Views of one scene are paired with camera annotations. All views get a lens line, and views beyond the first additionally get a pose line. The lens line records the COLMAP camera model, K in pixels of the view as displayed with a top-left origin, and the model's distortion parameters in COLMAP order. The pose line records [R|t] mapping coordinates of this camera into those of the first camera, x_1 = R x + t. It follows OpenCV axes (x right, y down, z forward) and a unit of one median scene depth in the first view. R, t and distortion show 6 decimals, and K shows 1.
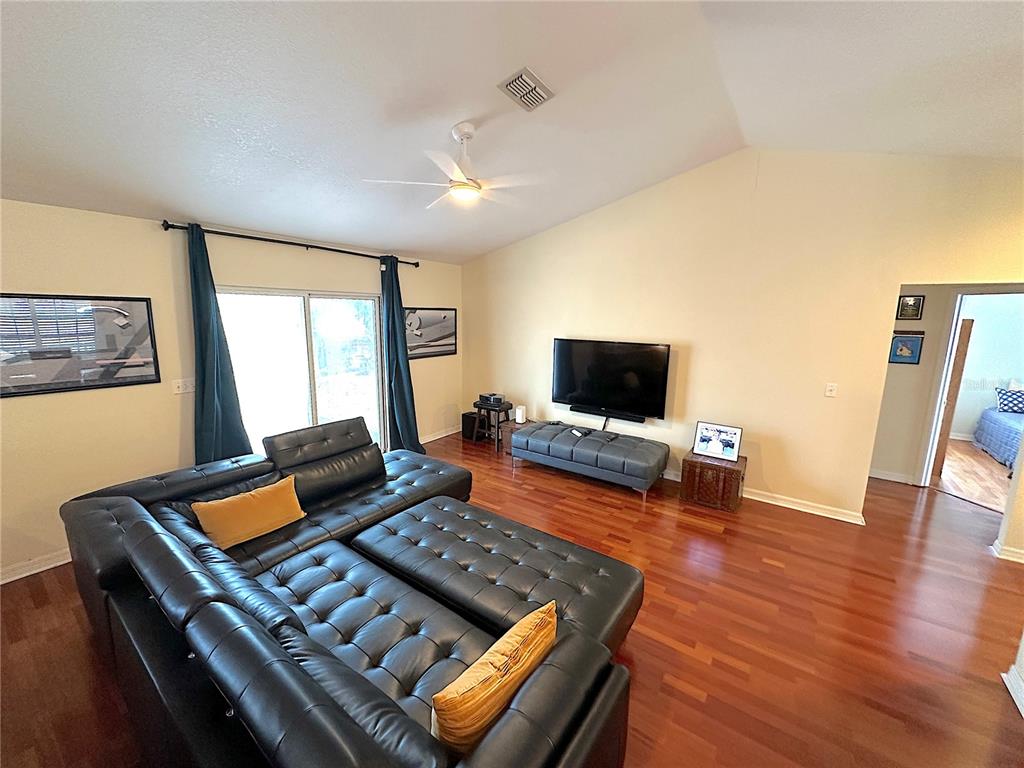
lens RADIAL K [[408.9, 0, 508.4], [0, 408.9, 382.2], [0, 0, 1]] dist [-0.000112, 0.000219]
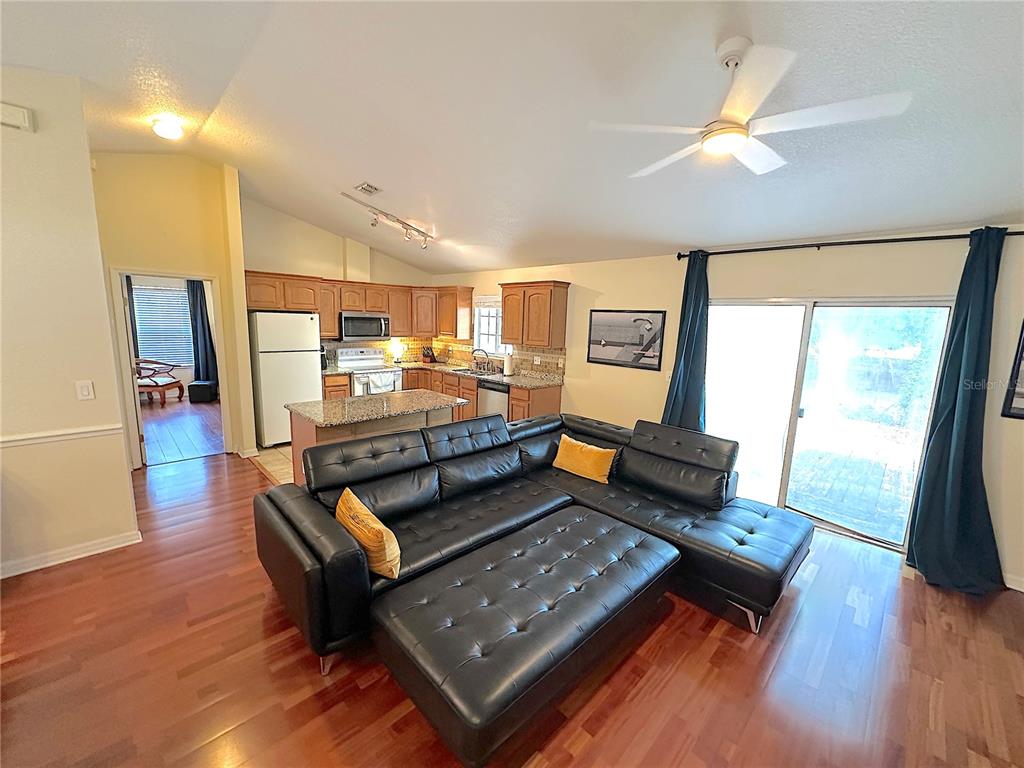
lens RADIAL K [[408.9, 0, 513.9], [0, 408.9, 381.7], [0, 0, 1]] dist [-0.000112, 0.000219]
pose [[-0.161634, 0.131205, -0.978090, 0.609294], [-0.200240, 0.966144, 0.162694, -0.094447], [0.966322, 0.222150, -0.129890, 0.732286]]
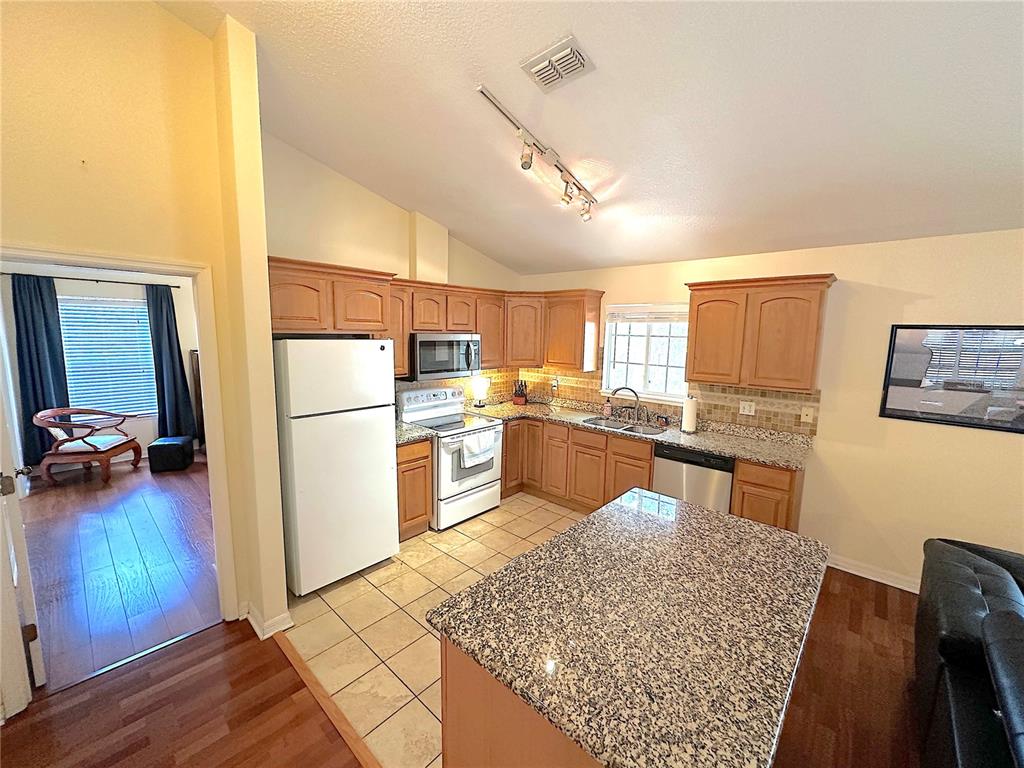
lens RADIAL K [[408.9, 0, 514.3], [0, 408.9, 384.8], [0, 0, 1]] dist [-0.000112, 0.000219]
pose [[-0.106169, 0.115158, -0.987657, -0.051224], [-0.186779, 0.973281, 0.133559, -0.002019], [0.976648, 0.198654, -0.081823, 0.032697]]
